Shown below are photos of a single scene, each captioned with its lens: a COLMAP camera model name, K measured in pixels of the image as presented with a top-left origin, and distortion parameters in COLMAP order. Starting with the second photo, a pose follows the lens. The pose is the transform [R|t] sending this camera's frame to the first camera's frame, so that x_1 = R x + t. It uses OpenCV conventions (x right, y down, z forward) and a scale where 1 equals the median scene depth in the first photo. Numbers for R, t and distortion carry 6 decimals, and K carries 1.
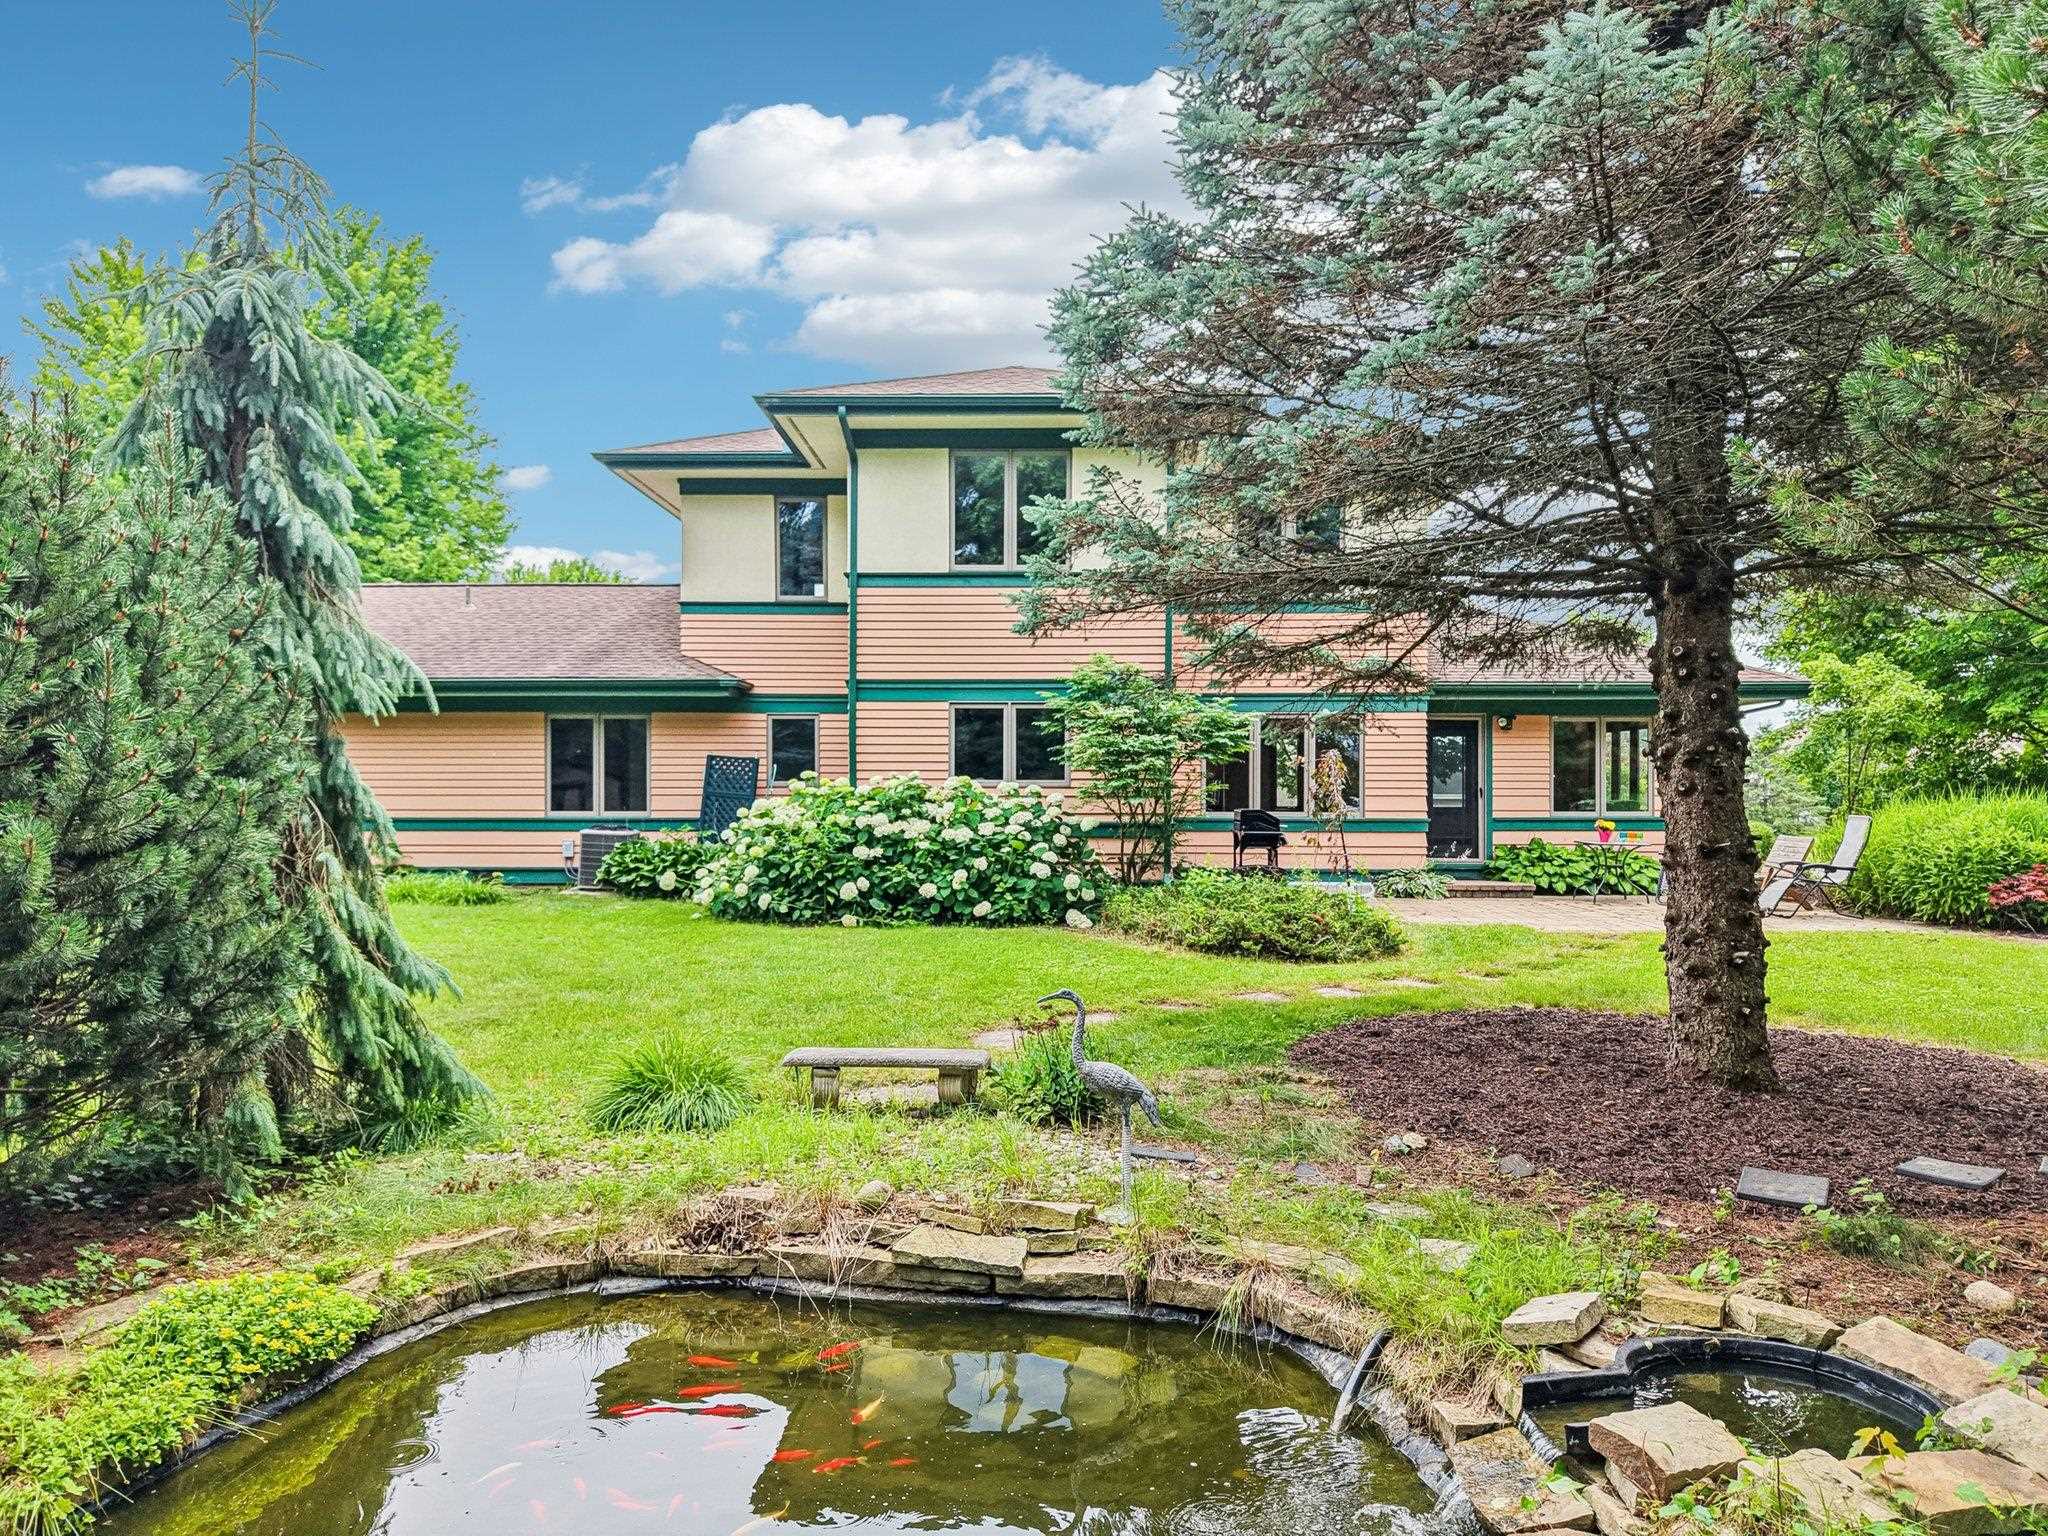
lens RADIAL K [[1412.7, 0, 1024.0], [0, 1412.7, 768.0], [0, 0, 1]] dist [0.008361, -0.002034]
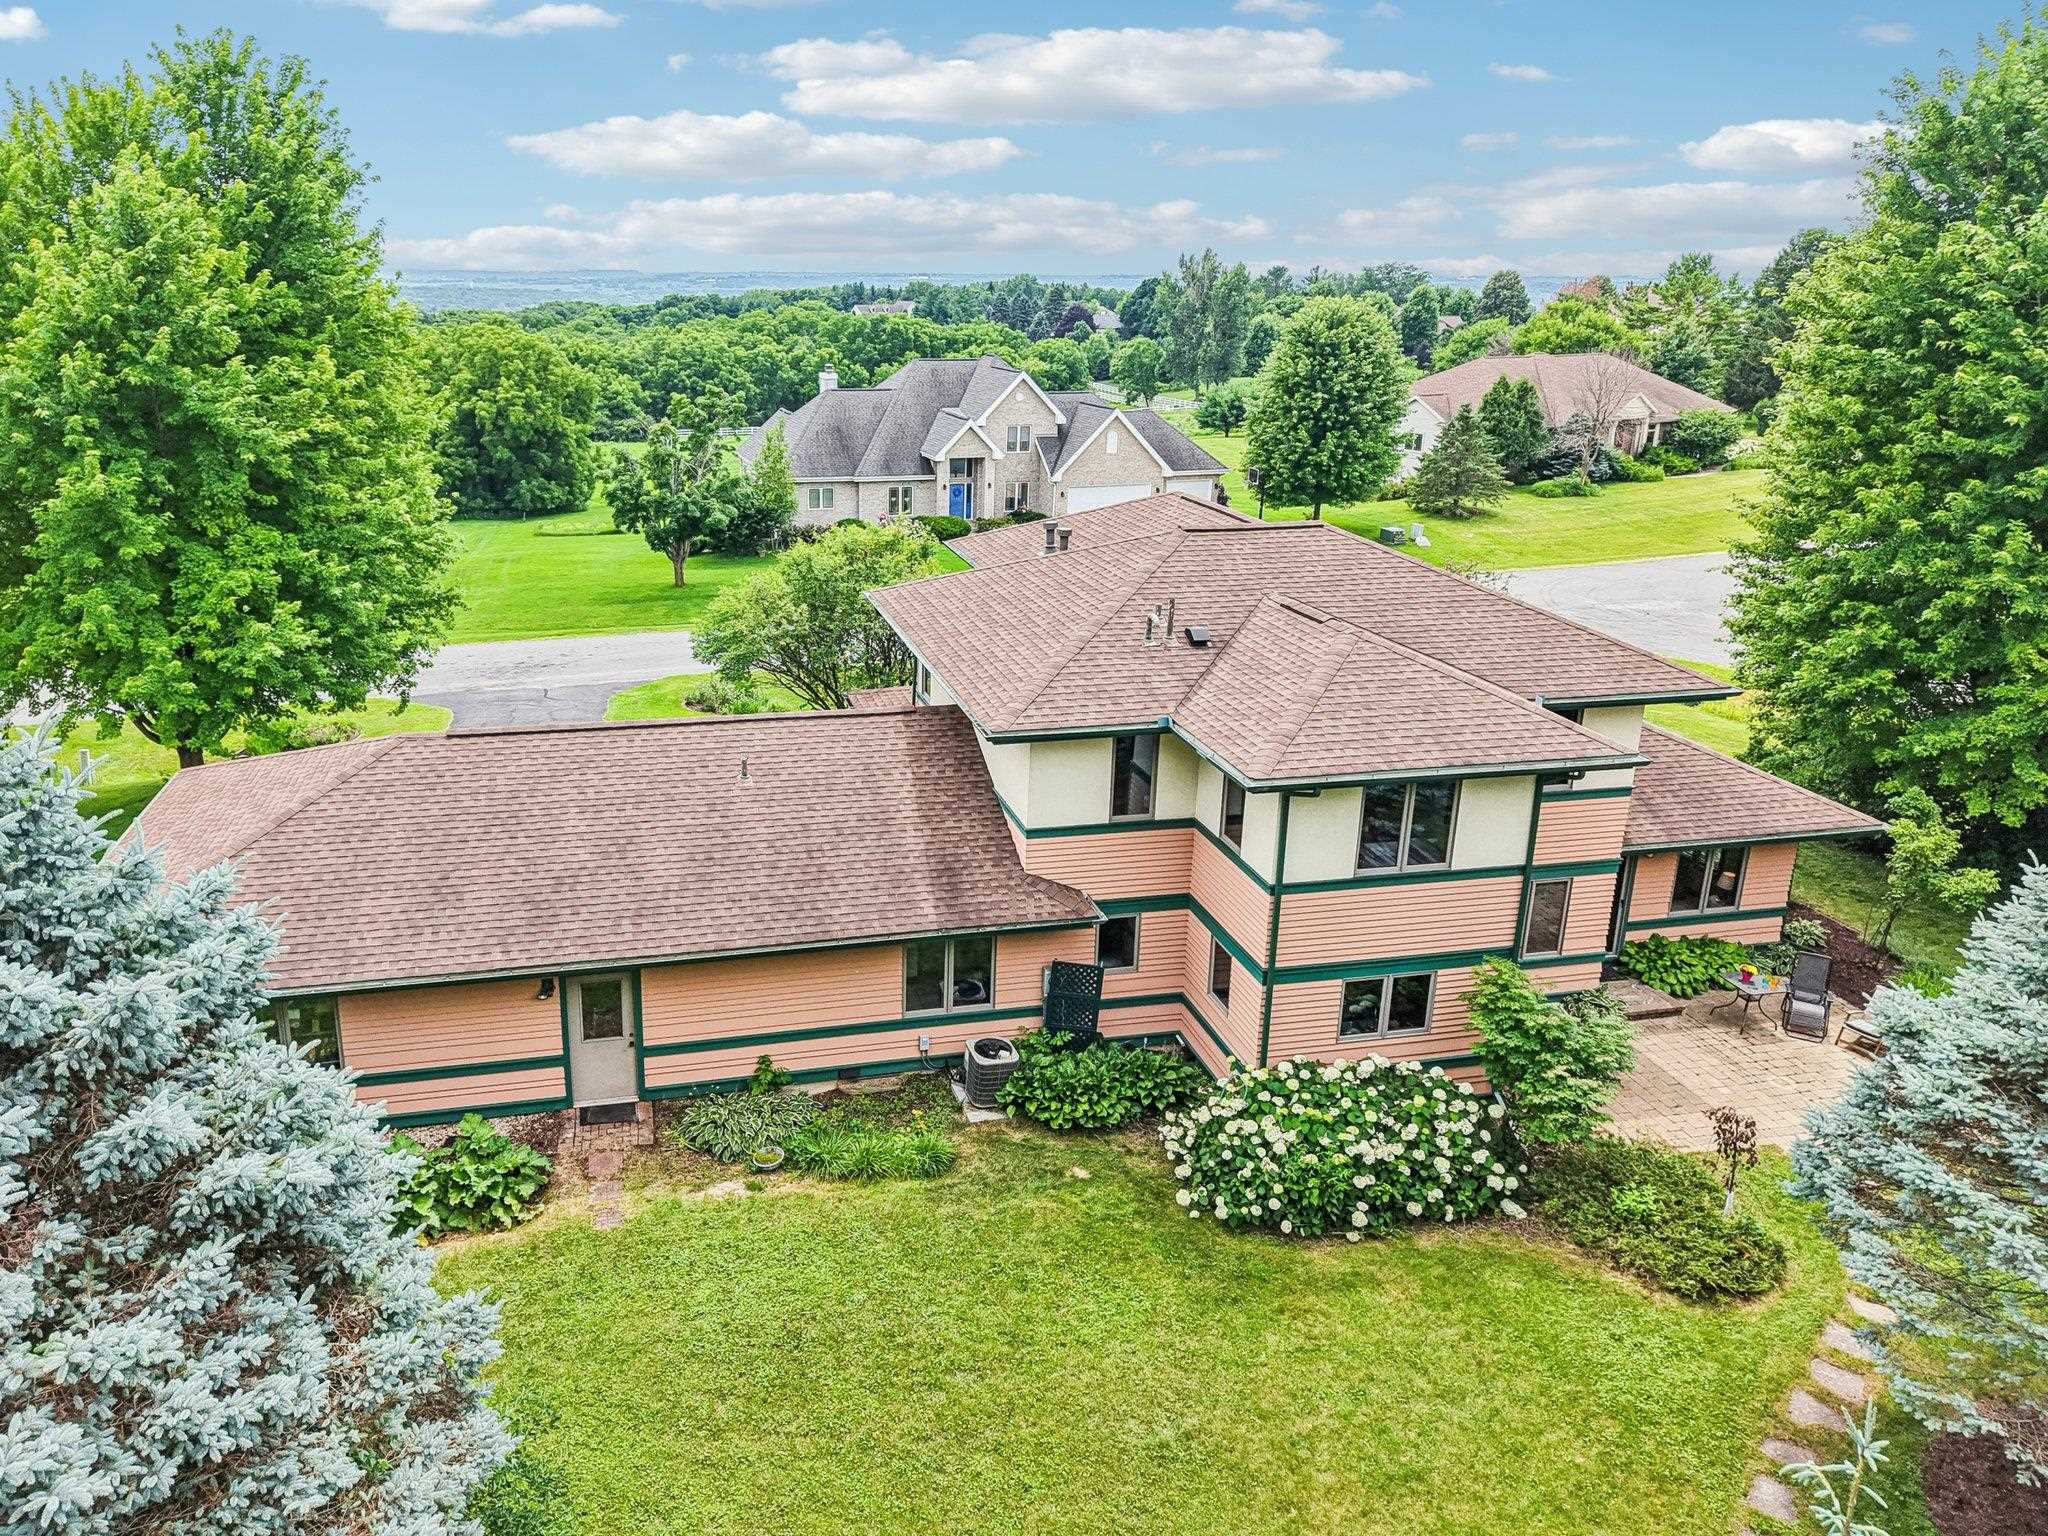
lens RADIAL K [[1428.1, 0, 906.2], [0, 1428.1, 759.8], [0, 0, 1]] dist [0.024609, -0.000910]
pose [[0.977382, -0.057068, 0.203637, -0.616230], [-0.009191, 0.950531, 0.310494, -0.564916], [-0.211282, -0.305343, 0.928507, 0.030655]]
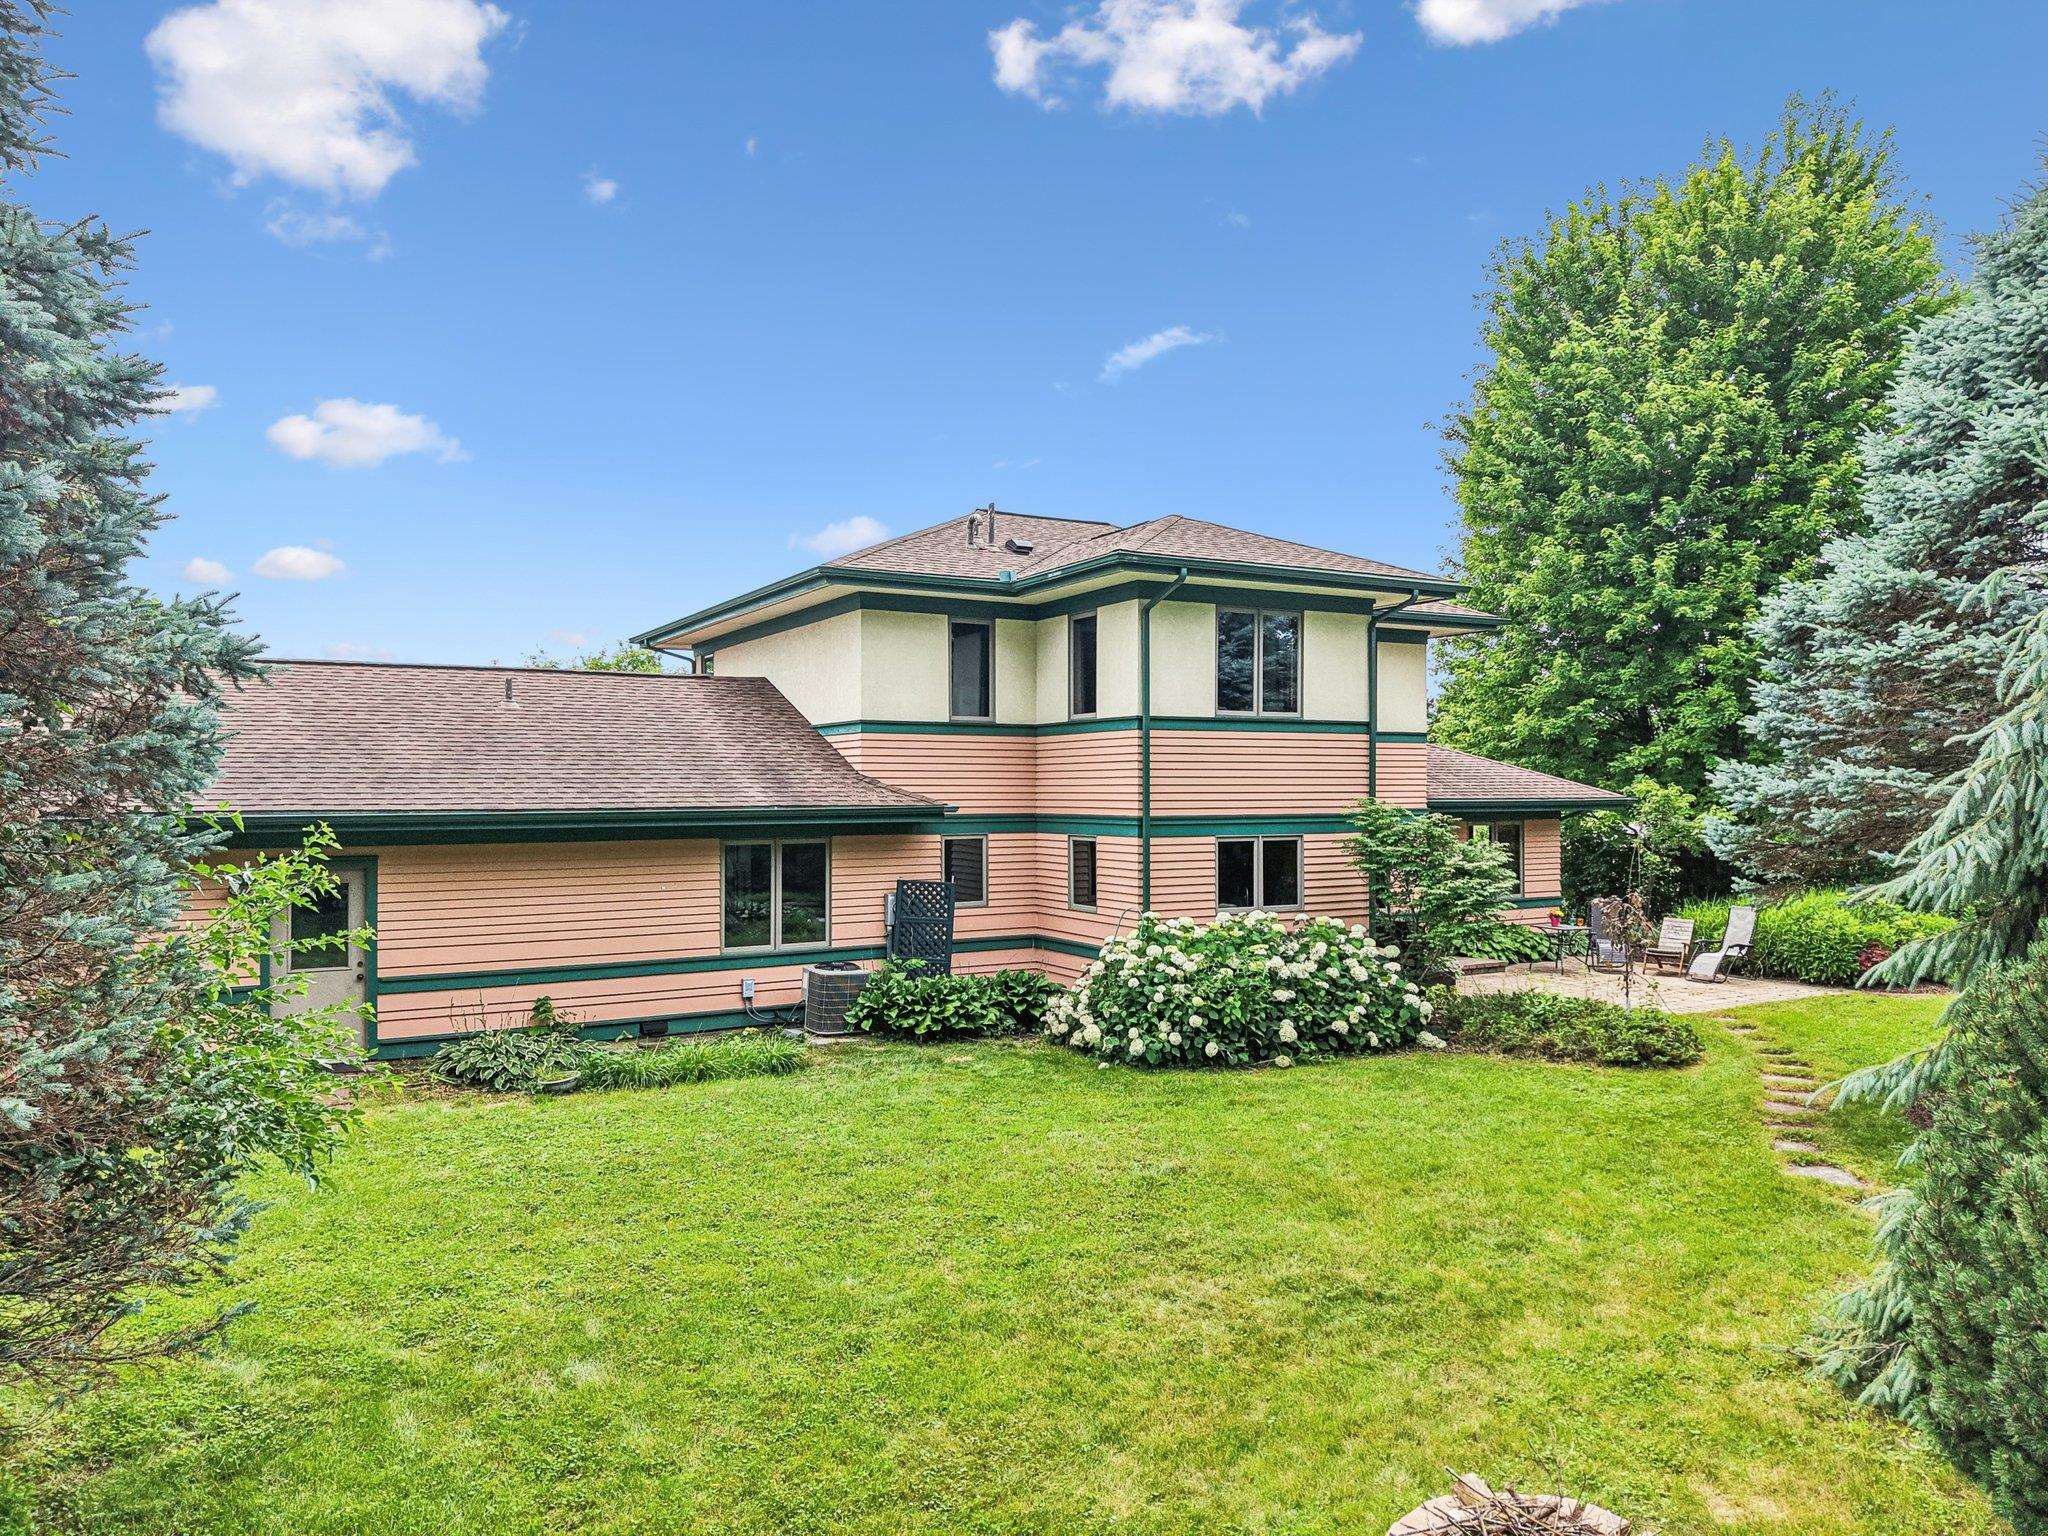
lens RADIAL K [[1385.6, 0, 1021.5], [0, 1385.6, 755.2], [0, 0, 1]] dist [0.083857, -0.001458]
pose [[0.874825, 0.004685, 0.484417, -0.678426], [-0.000704, 0.999964, -0.008400, -0.096943], [-0.484439, 0.007007, 0.874797, 0.133374]]
